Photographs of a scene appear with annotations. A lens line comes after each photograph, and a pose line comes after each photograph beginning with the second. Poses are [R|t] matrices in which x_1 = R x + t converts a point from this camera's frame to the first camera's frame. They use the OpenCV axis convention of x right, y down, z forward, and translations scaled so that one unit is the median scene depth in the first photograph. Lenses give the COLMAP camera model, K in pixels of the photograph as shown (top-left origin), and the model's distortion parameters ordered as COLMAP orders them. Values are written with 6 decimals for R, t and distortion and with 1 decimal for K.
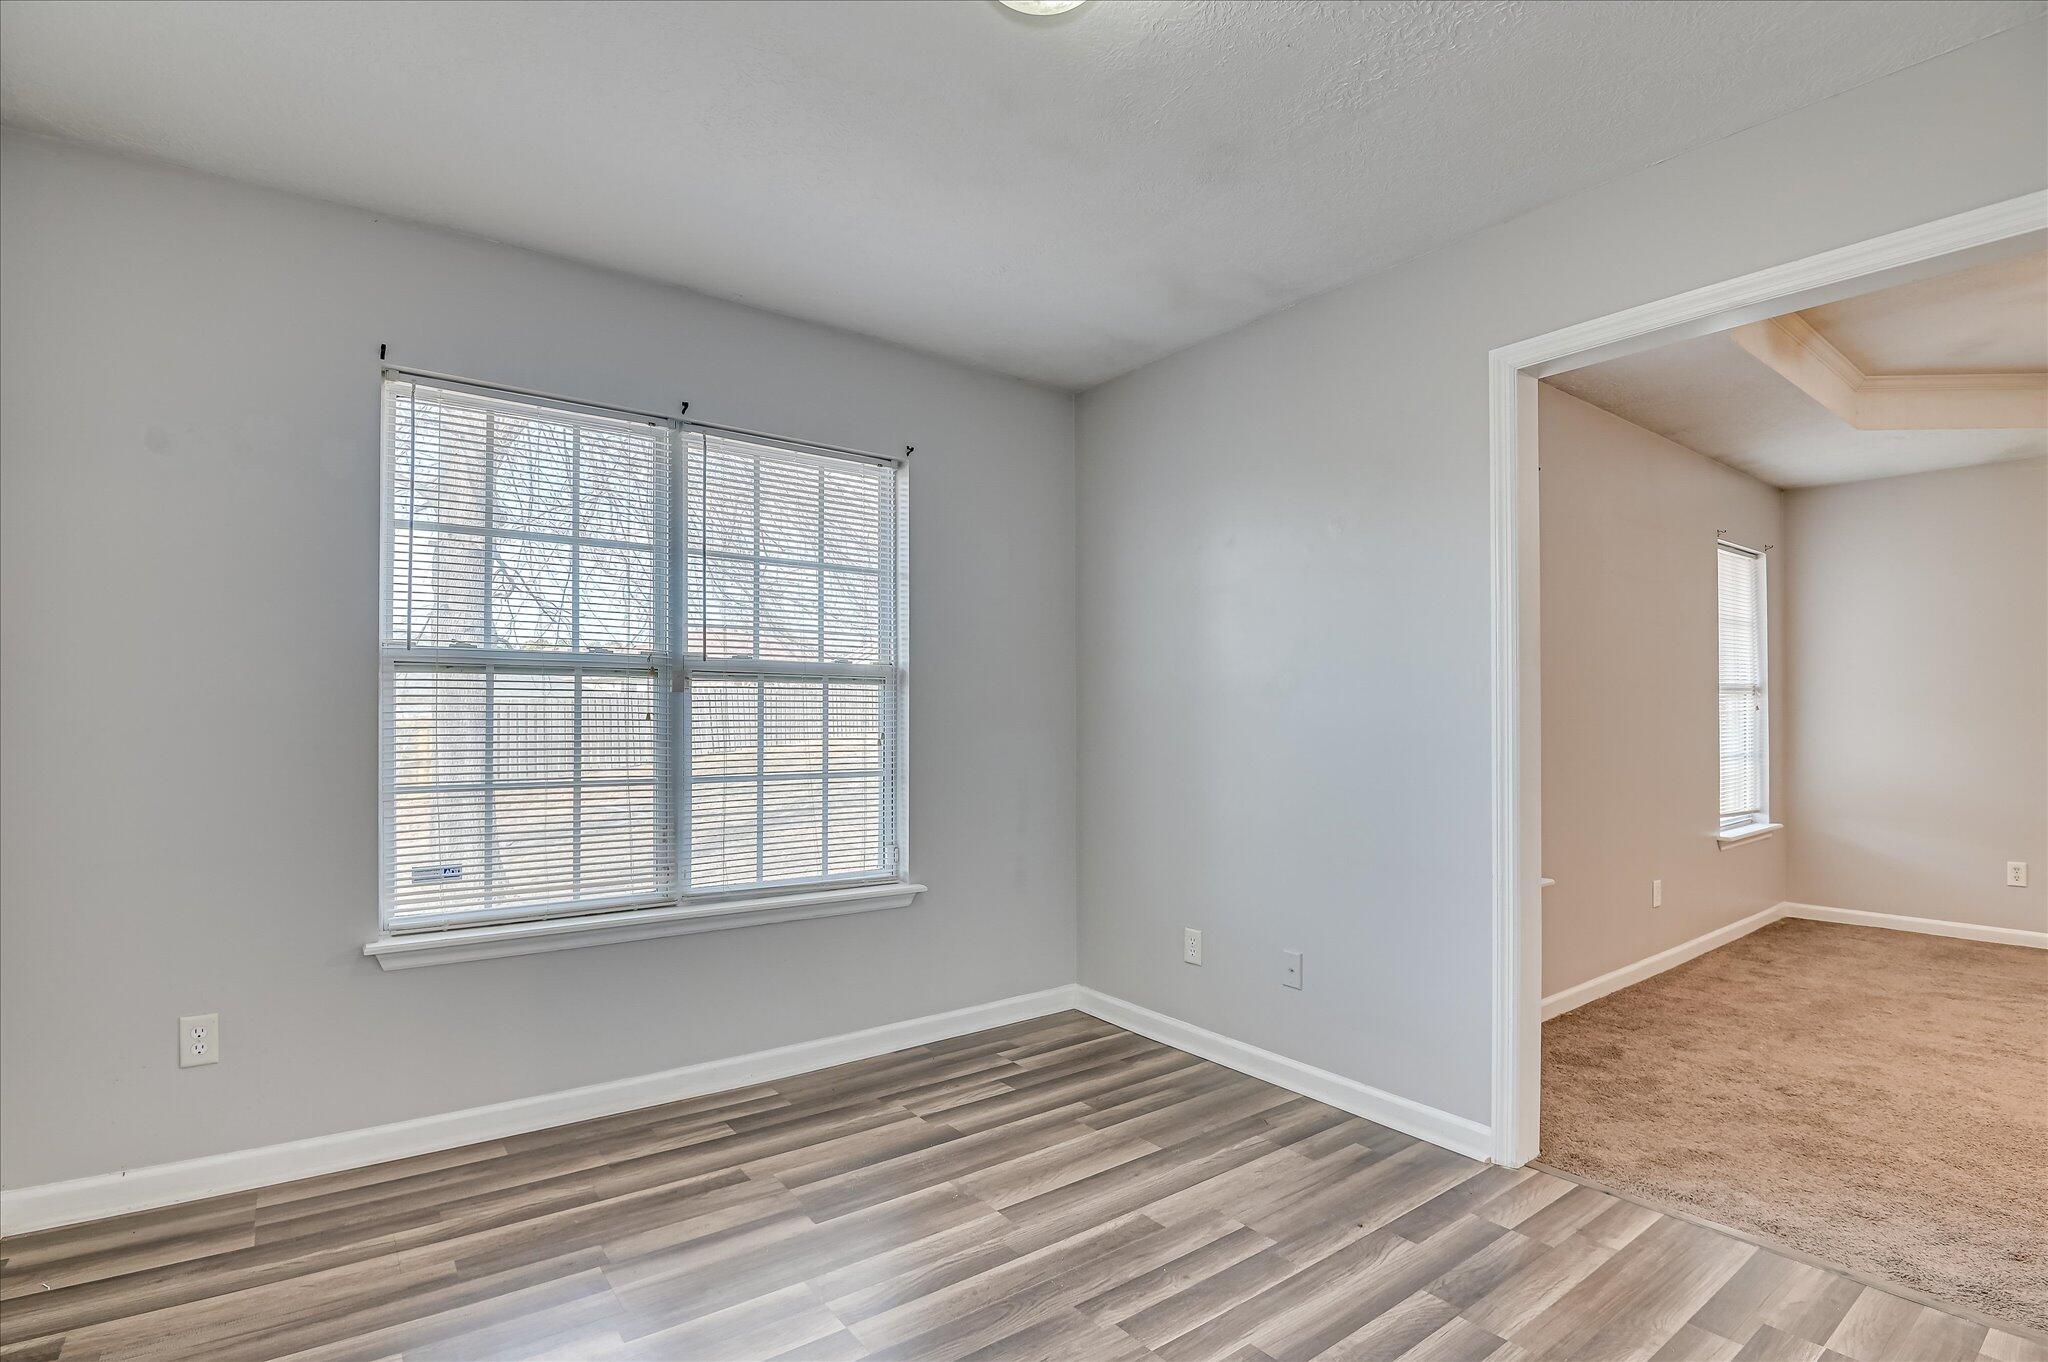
lens RADIAL K [[1009.3, 0, 992.3], [0, 1009.3, 685.6], [0, 0, 1]] dist [-0.031813, -0.000946]
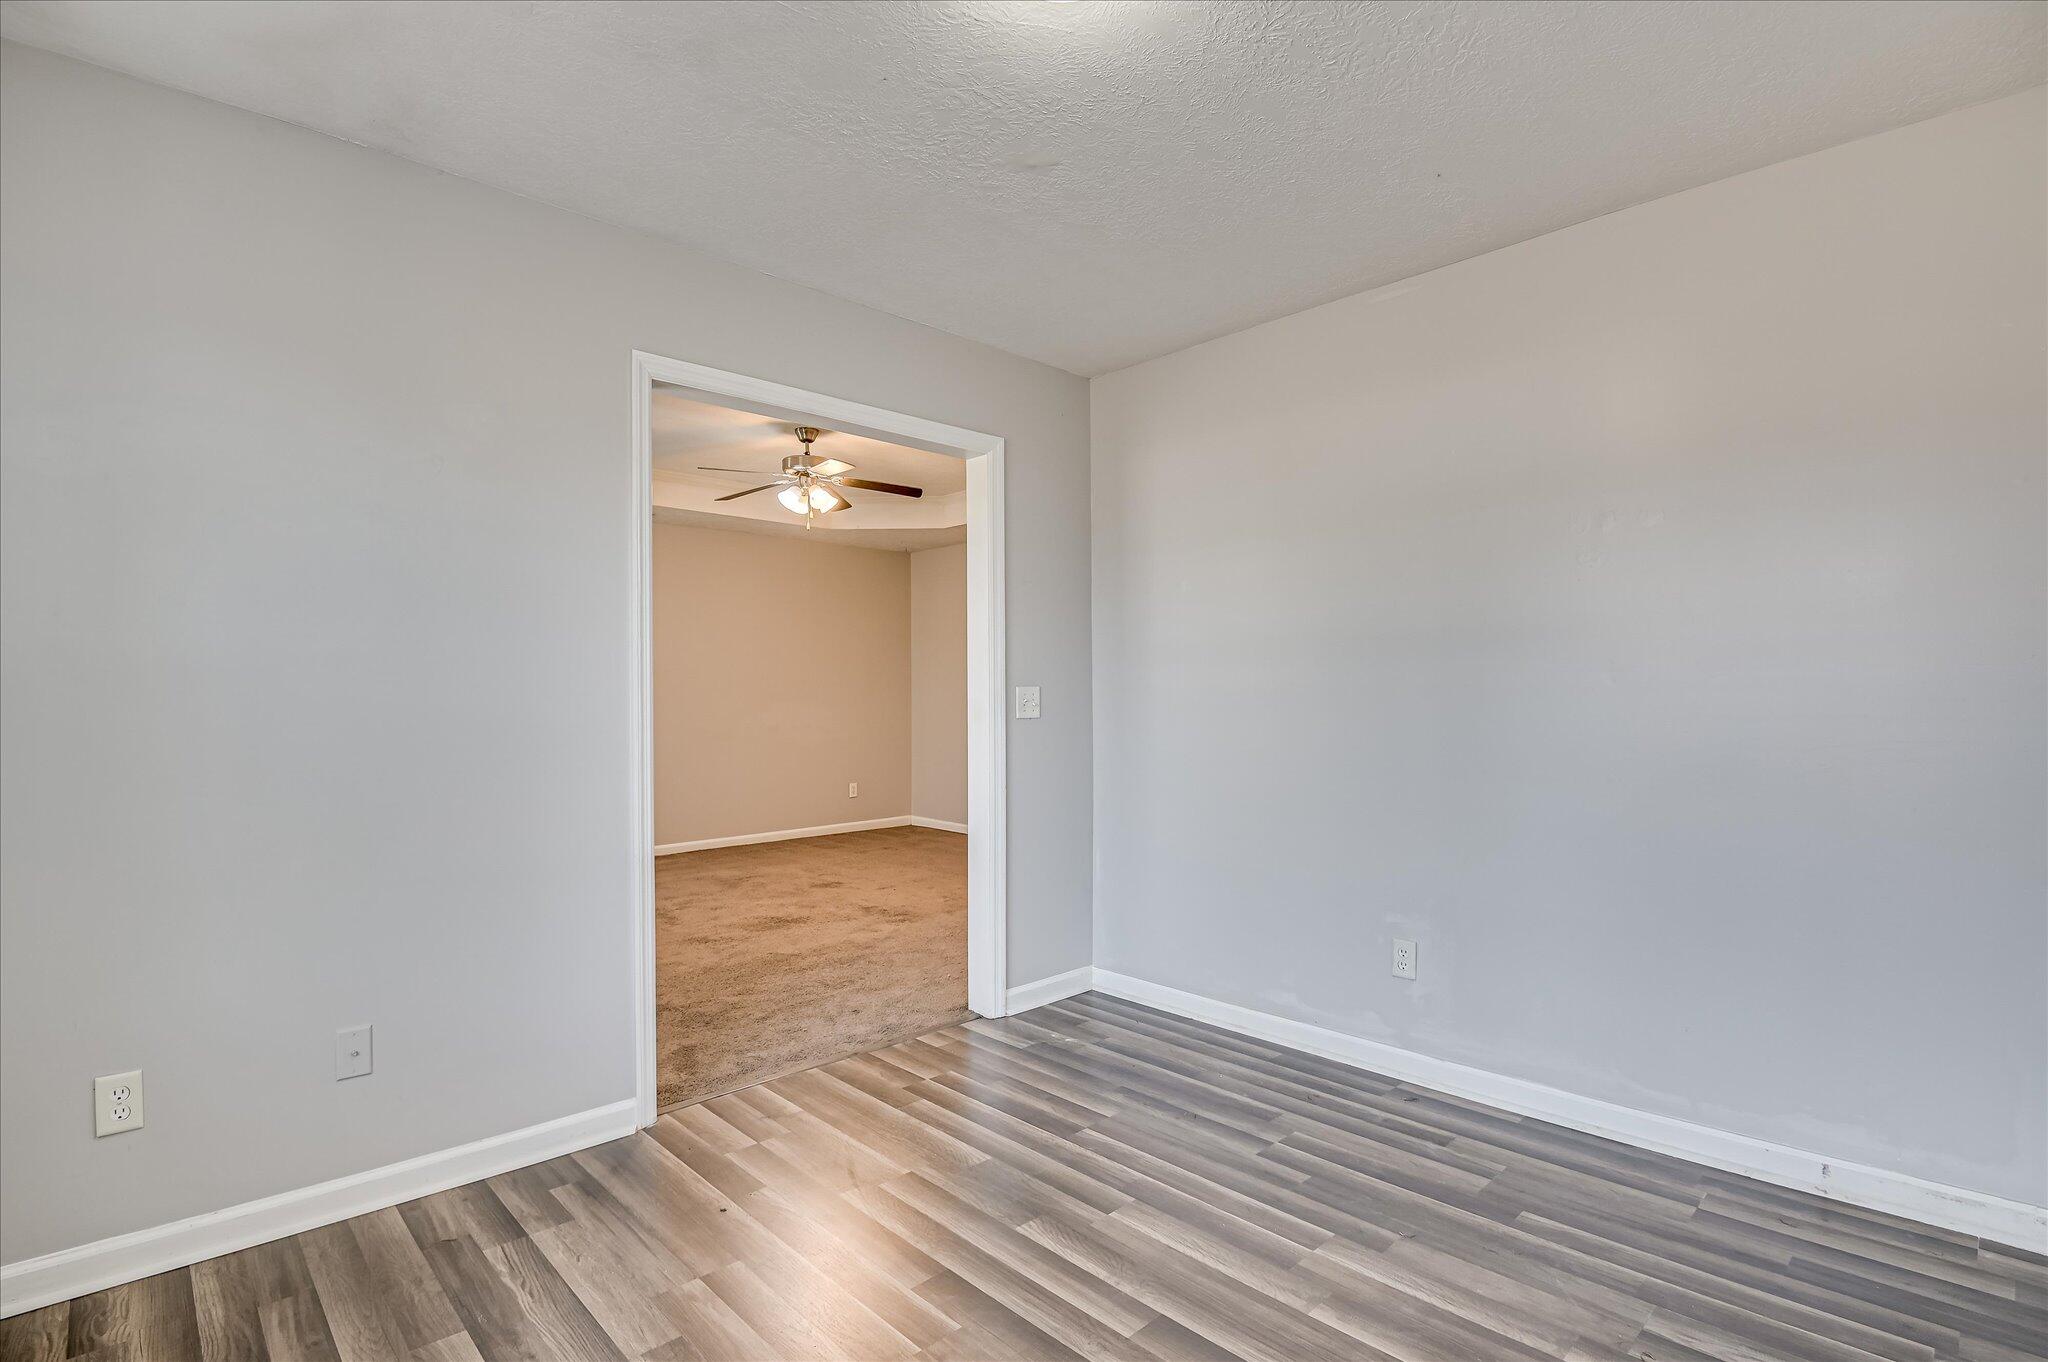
lens RADIAL K [[959.8, 0, 1032.4], [0, 959.8, 711.7], [0, 0, 1]] dist [-0.021005, -0.001158]
pose [[-0.125919, -0.015578, 0.991918, -0.497213], [-0.012317, 0.999824, 0.014138, 0.018344], [-0.991964, -0.010437, -0.126088, 0.663949]]
